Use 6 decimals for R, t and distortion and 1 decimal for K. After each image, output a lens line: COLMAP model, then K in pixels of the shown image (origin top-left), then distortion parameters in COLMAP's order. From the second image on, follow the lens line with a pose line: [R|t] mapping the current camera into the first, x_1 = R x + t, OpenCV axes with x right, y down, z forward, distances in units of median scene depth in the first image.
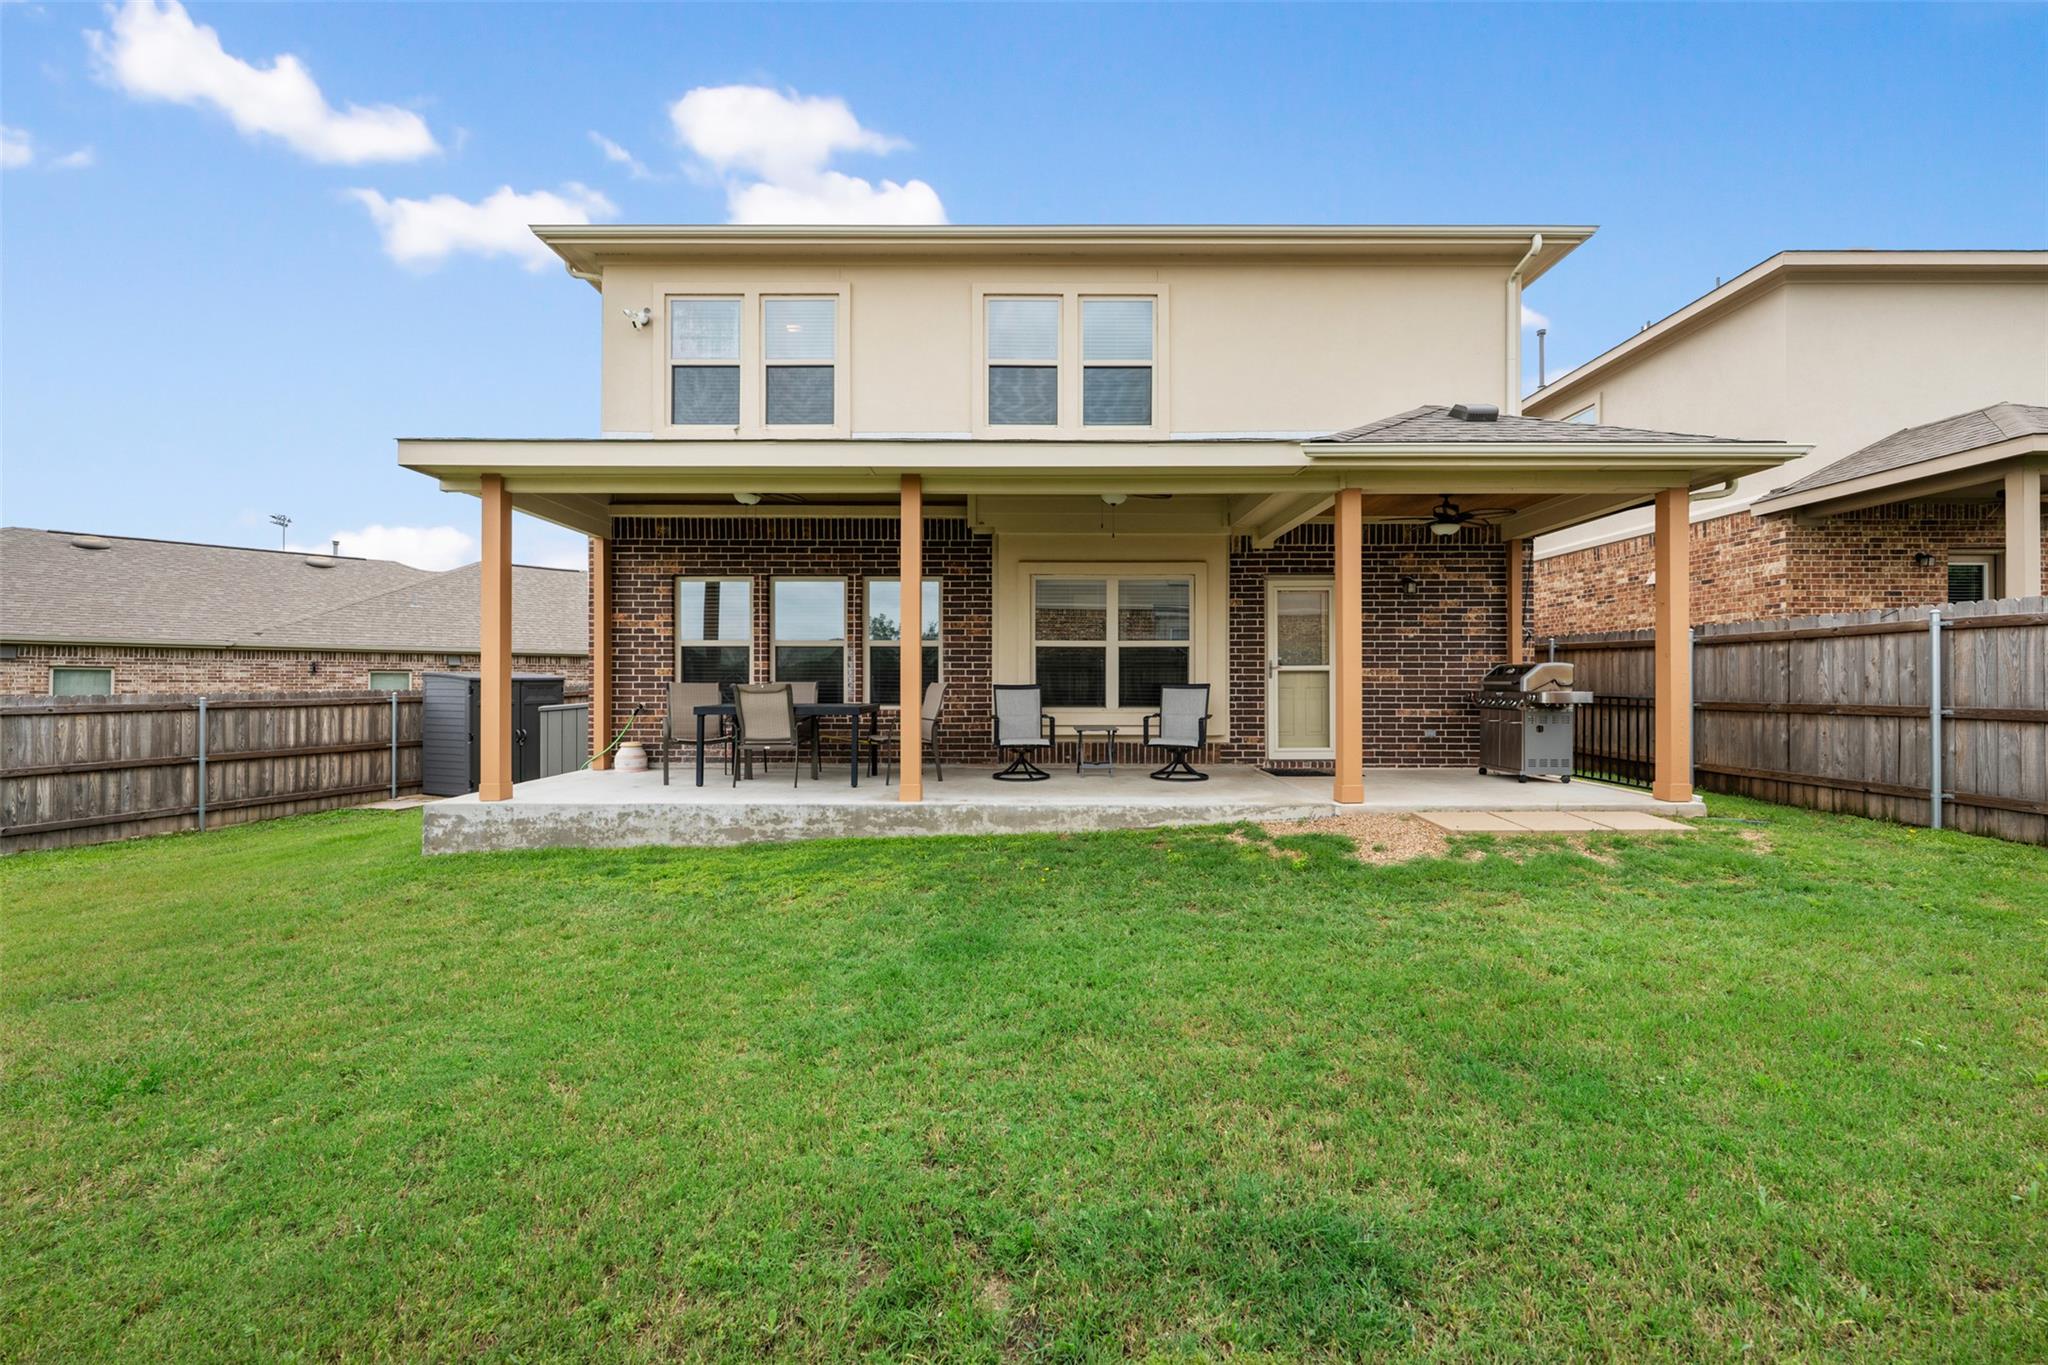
lens RADIAL K [[810.3, 0, 1021.4], [0, 810.3, 682.1], [0, 0, 1]] dist [-0.001666, 0.000337]
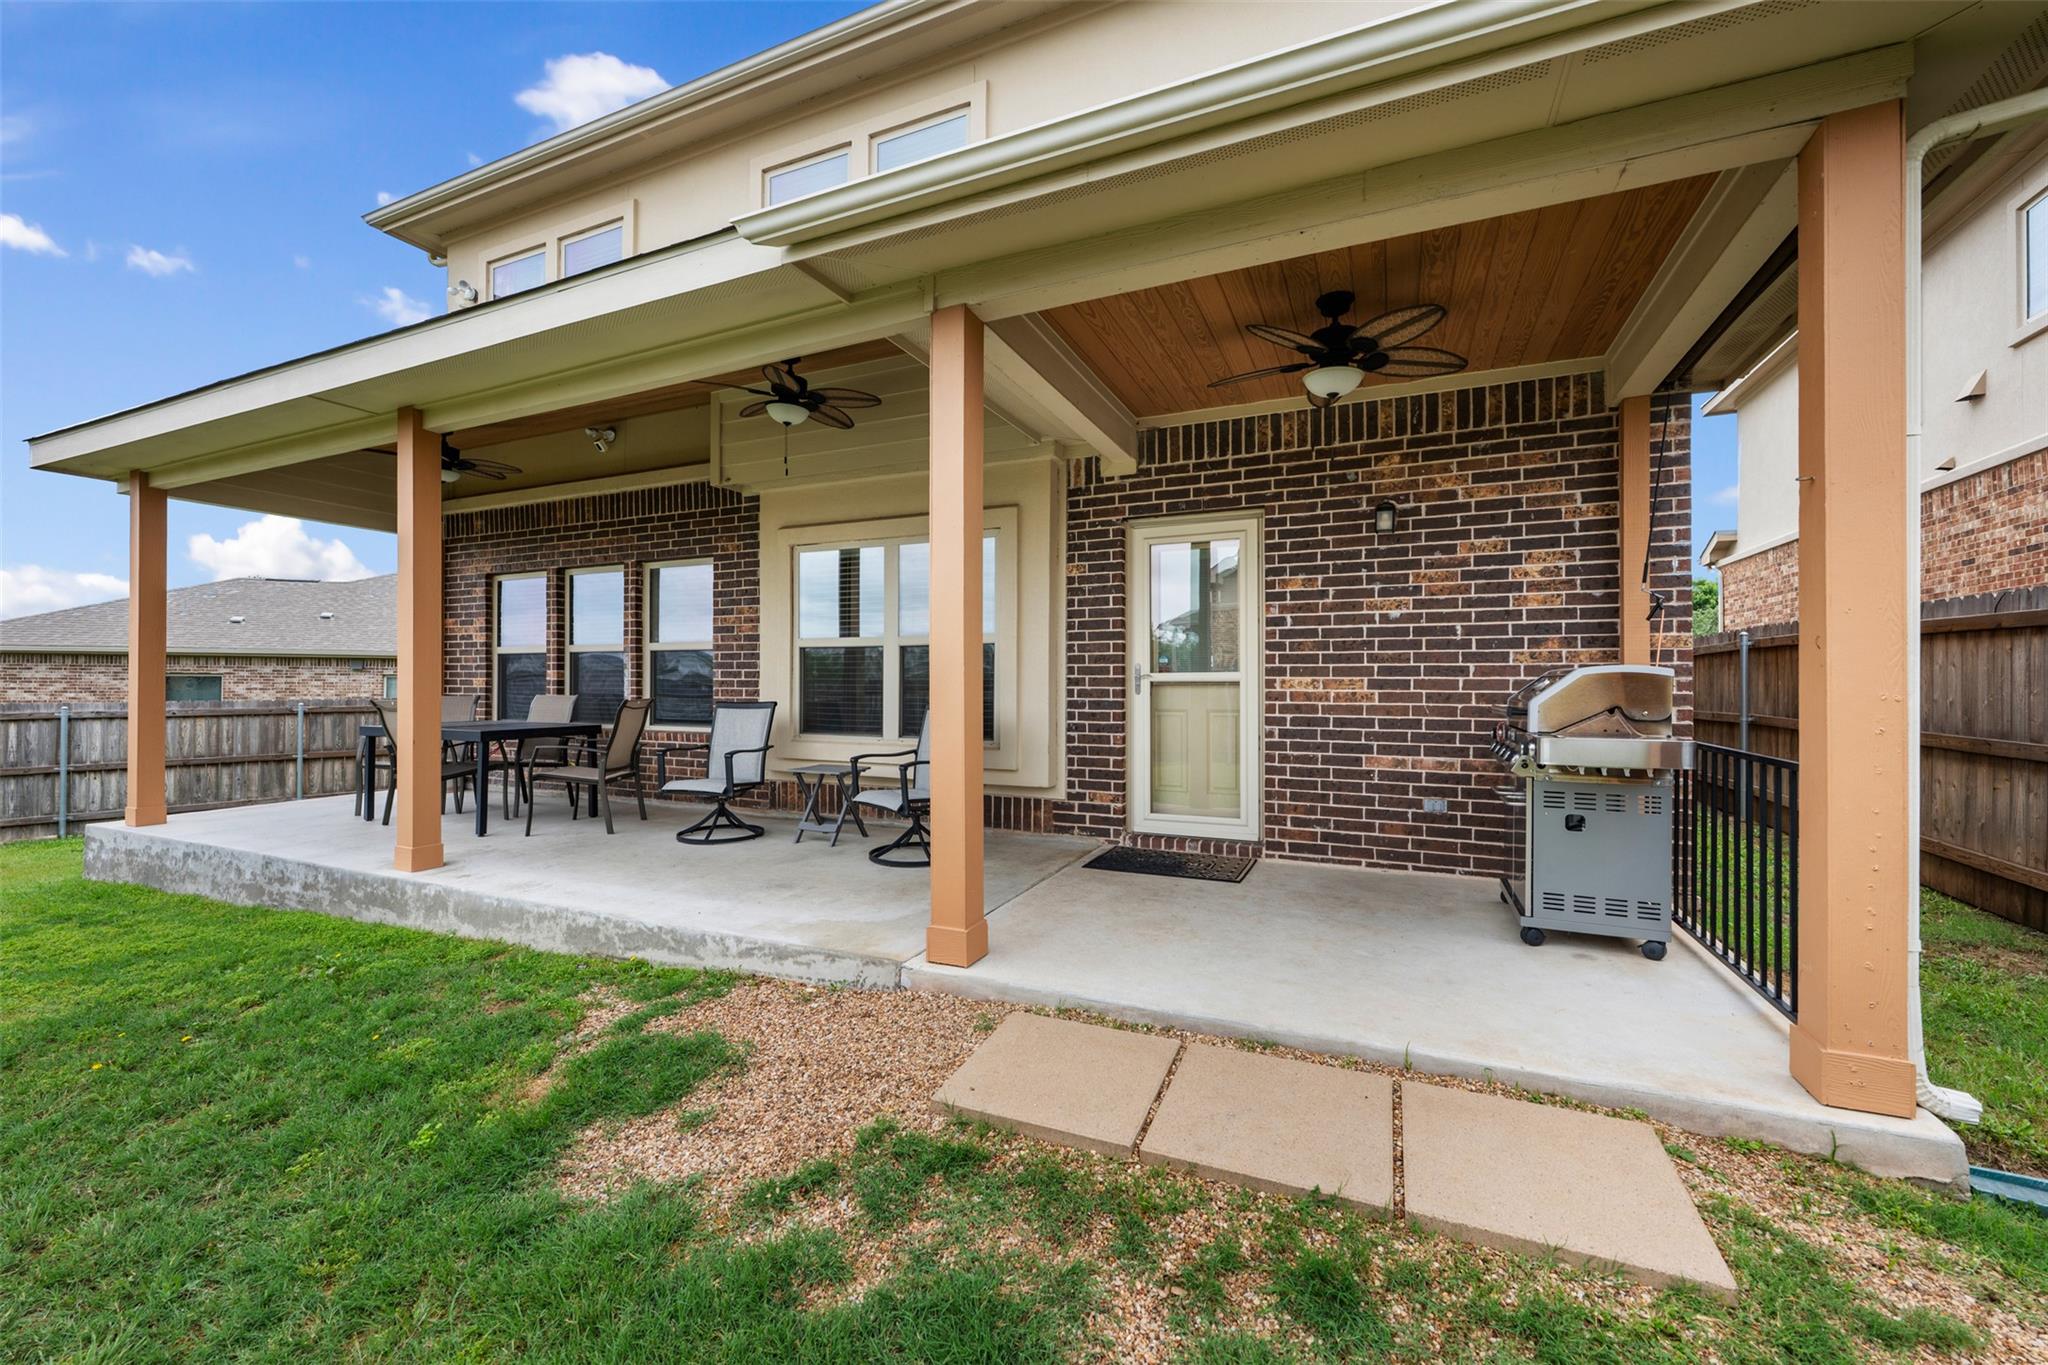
lens RADIAL K [[810.3, 0, 1019.2], [0, 810.3, 680.6], [0, 0, 1]] dist [-0.001666, 0.000337]
pose [[0.911148, -0.000234, -0.412079, 0.475043], [-0.001914, 0.999987, -0.004798, -0.011703], [0.412074, 0.005161, 0.911136, 0.428890]]
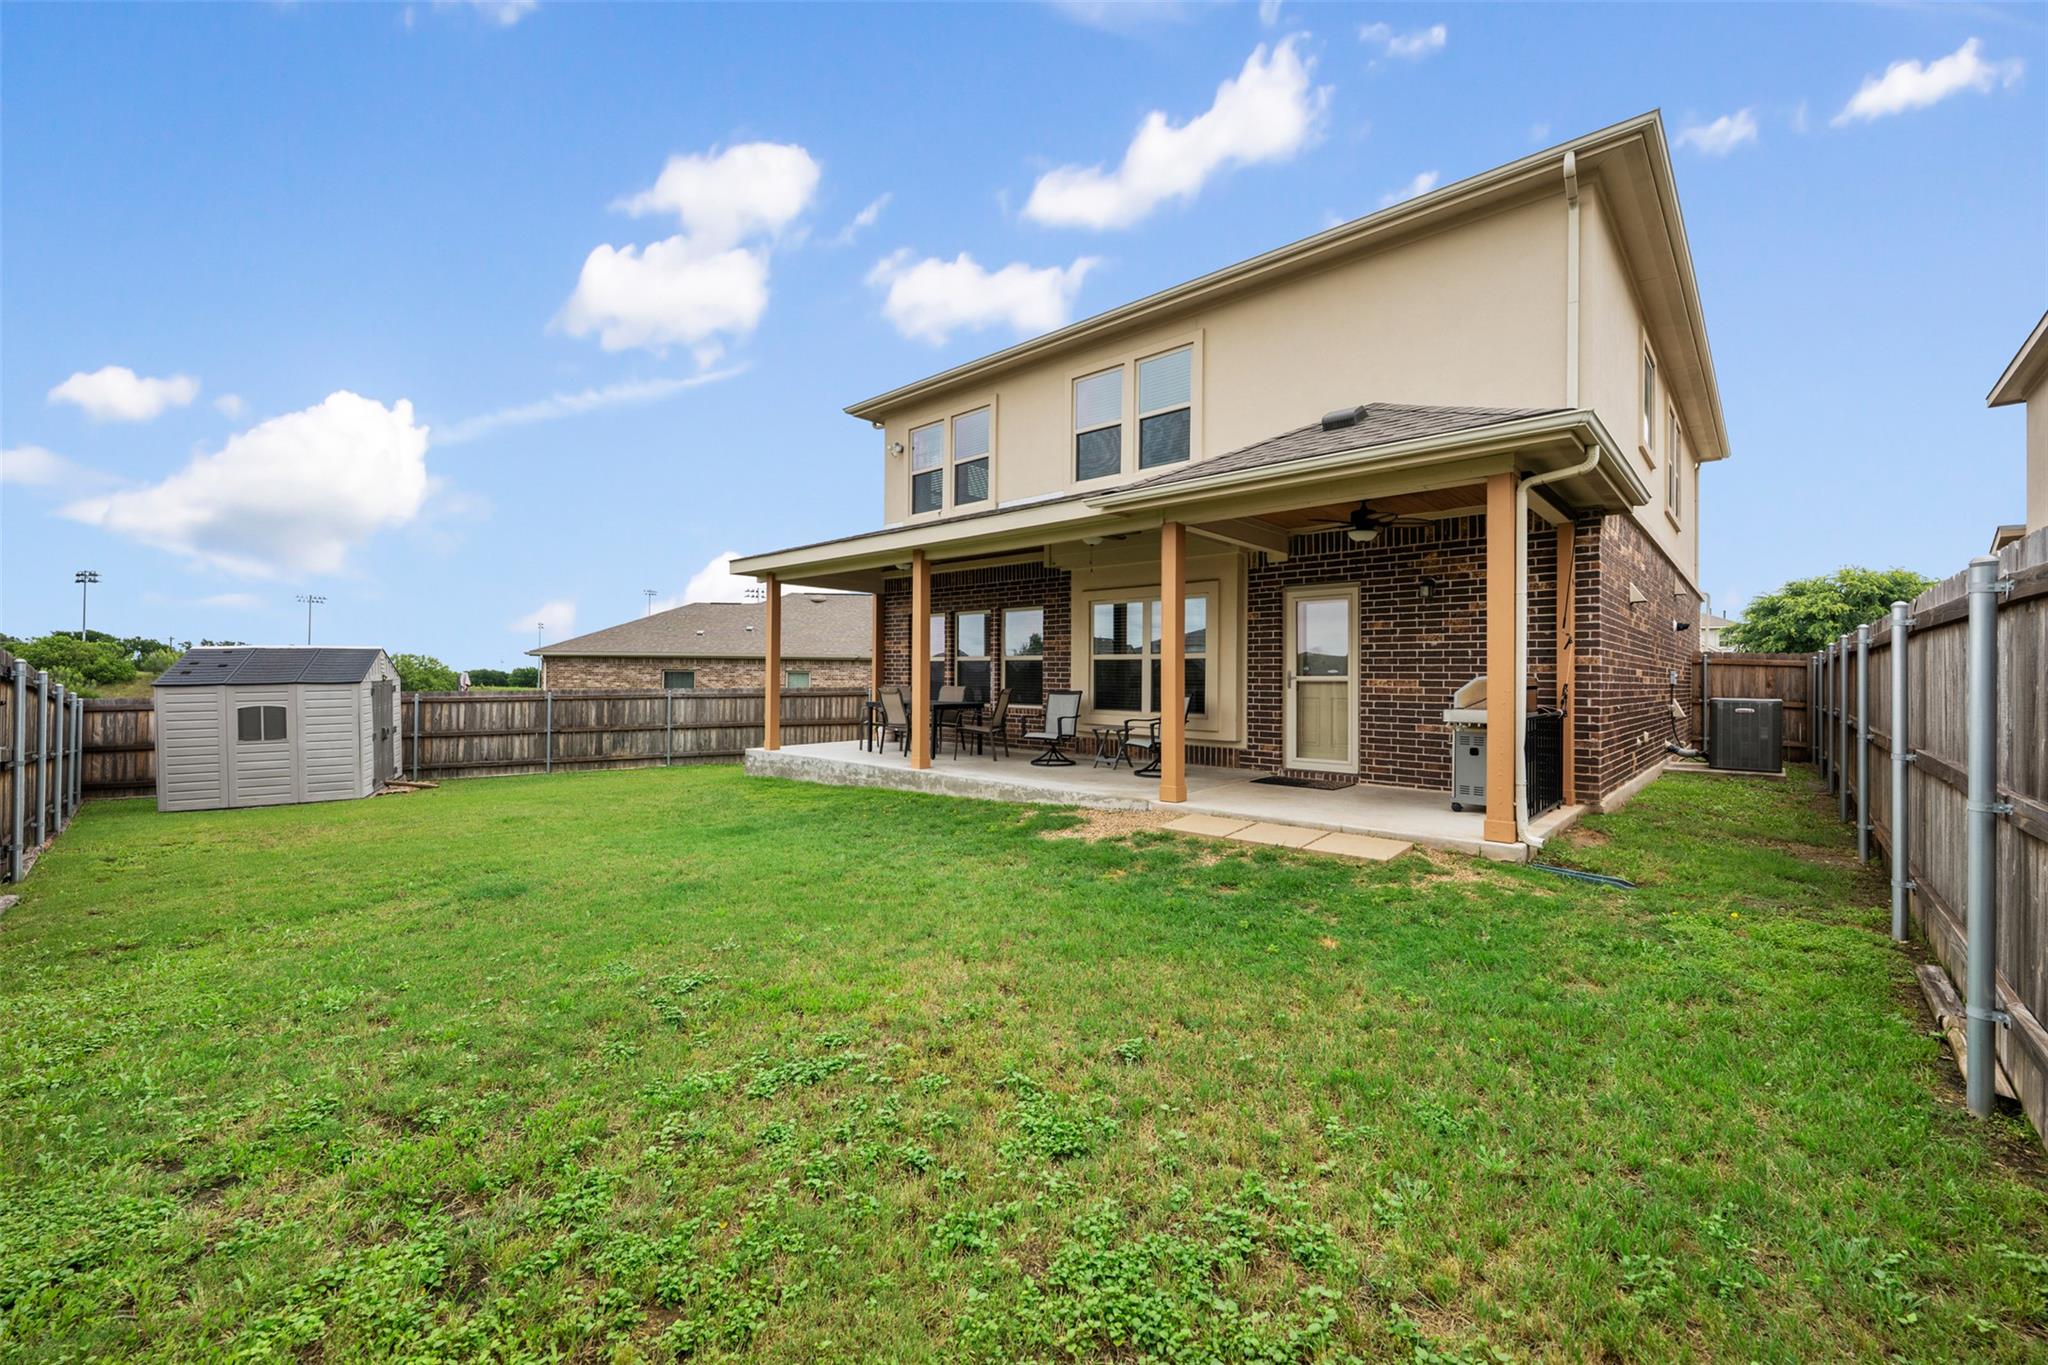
lens RADIAL K [[810.3, 0, 1019.4], [0, 810.3, 669.7], [0, 0, 1]] dist [-0.001666, 0.000337]
pose [[0.736719, -0.001368, -0.676198, 0.750444], [-0.006878, 0.999931, -0.009517, -0.016151], [0.676165, 0.011662, 0.736658, 0.021692]]
